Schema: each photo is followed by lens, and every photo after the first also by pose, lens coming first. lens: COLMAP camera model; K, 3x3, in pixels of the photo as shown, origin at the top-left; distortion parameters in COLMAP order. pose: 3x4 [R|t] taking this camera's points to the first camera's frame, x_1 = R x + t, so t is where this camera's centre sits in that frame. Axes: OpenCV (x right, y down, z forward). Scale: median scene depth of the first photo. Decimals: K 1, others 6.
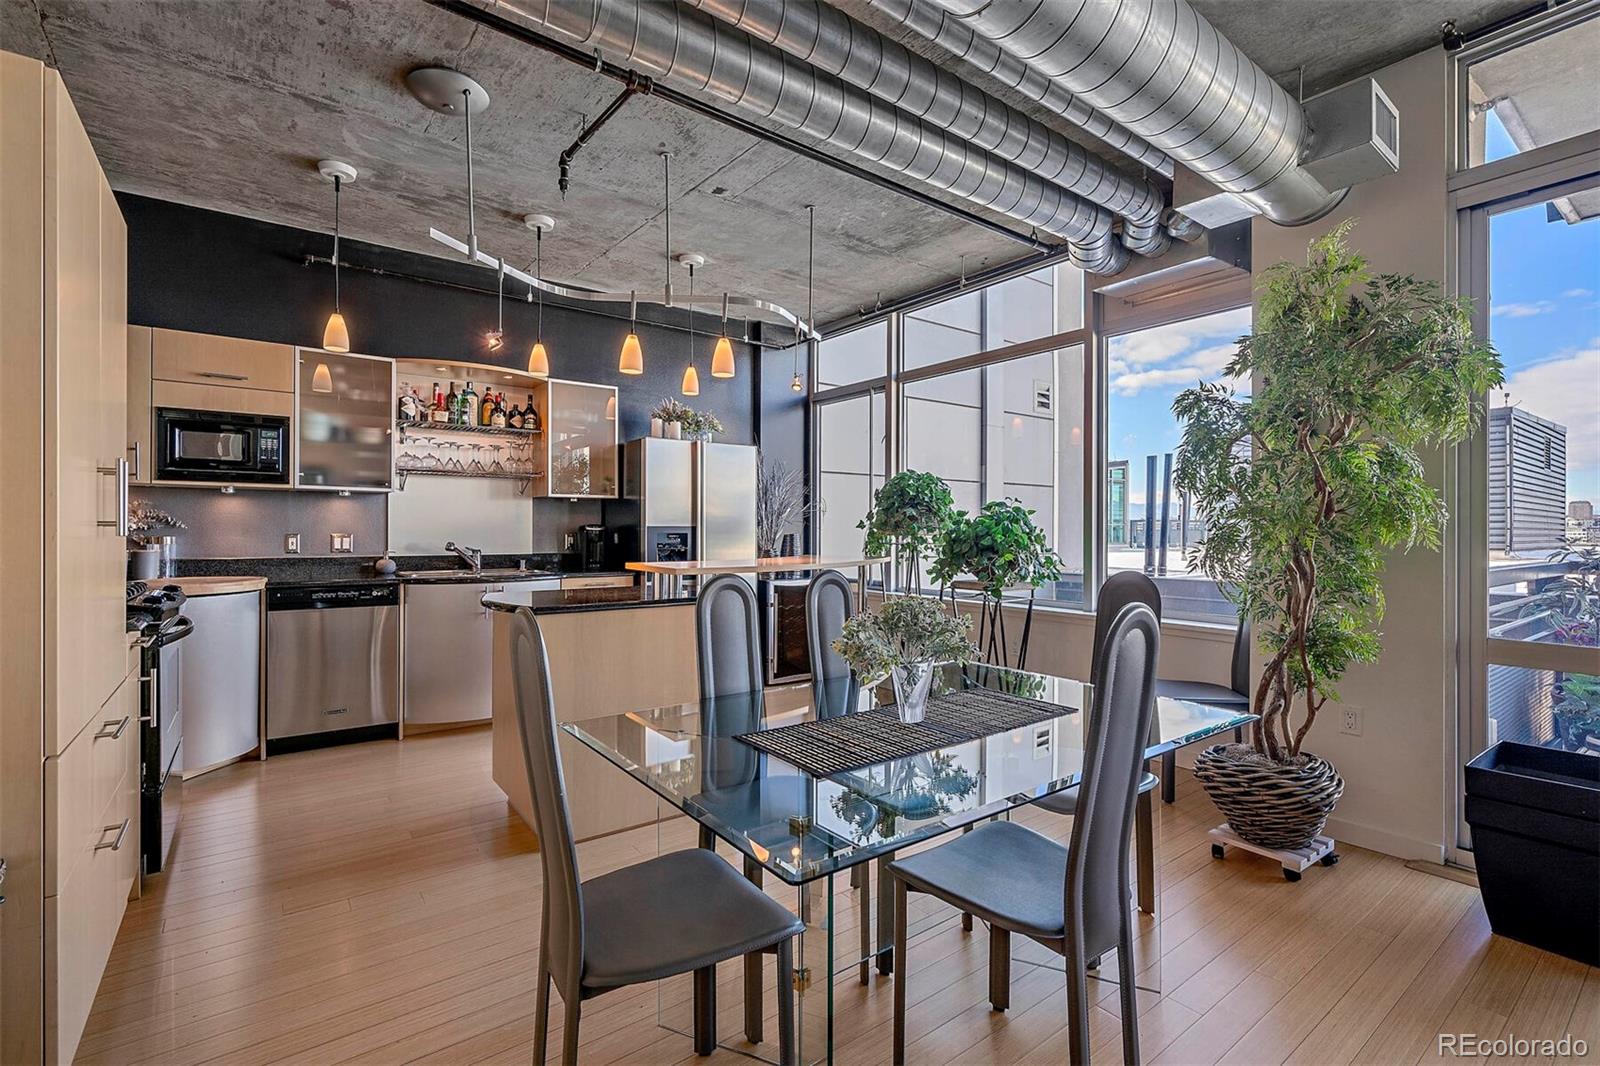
lens RADIAL K [[722.4, 0, 792.6], [0, 722.4, 530.7], [0, 0, 1]] dist [-0.000301, -0.000030]
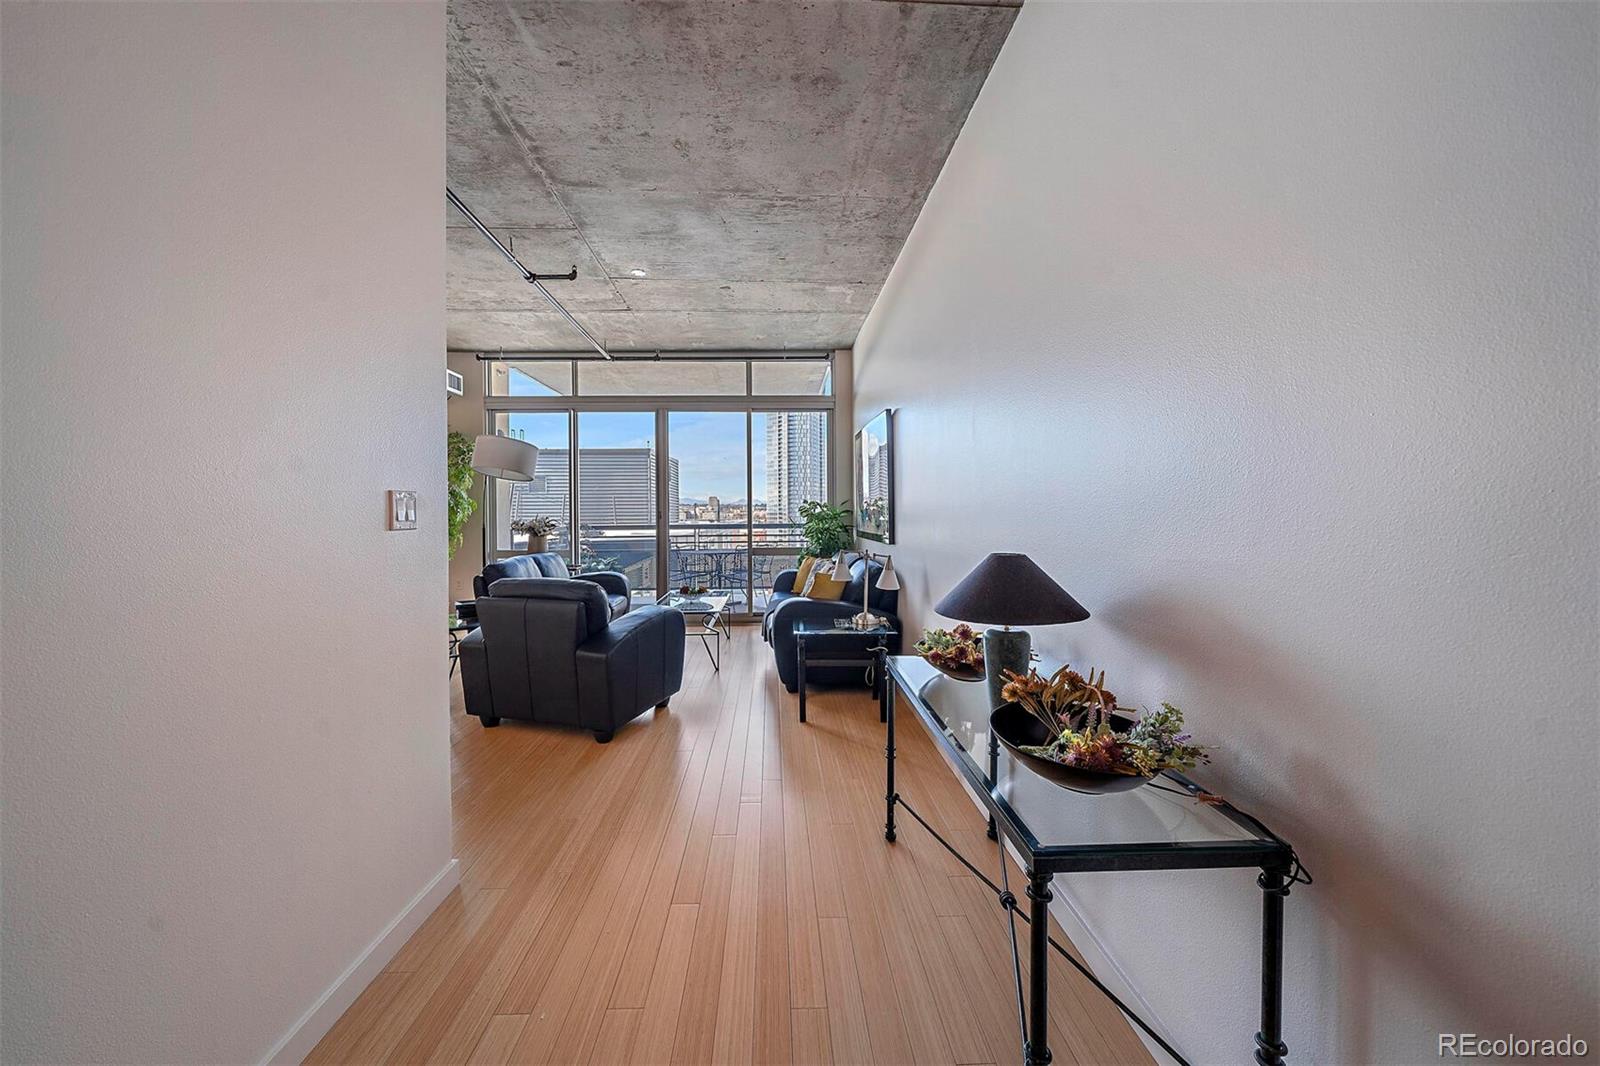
lens RADIAL K [[570.8, 0, 798.6], [0, 570.8, 521.1], [0, 0, 1]] dist [-0.019064, -0.000083]
pose [[0.558610, -0.017248, 0.829251, -0.202789], [0.006723, 0.999845, 0.016268, -0.003818], [-0.829403, -0.003513, 0.558640, -0.871589]]
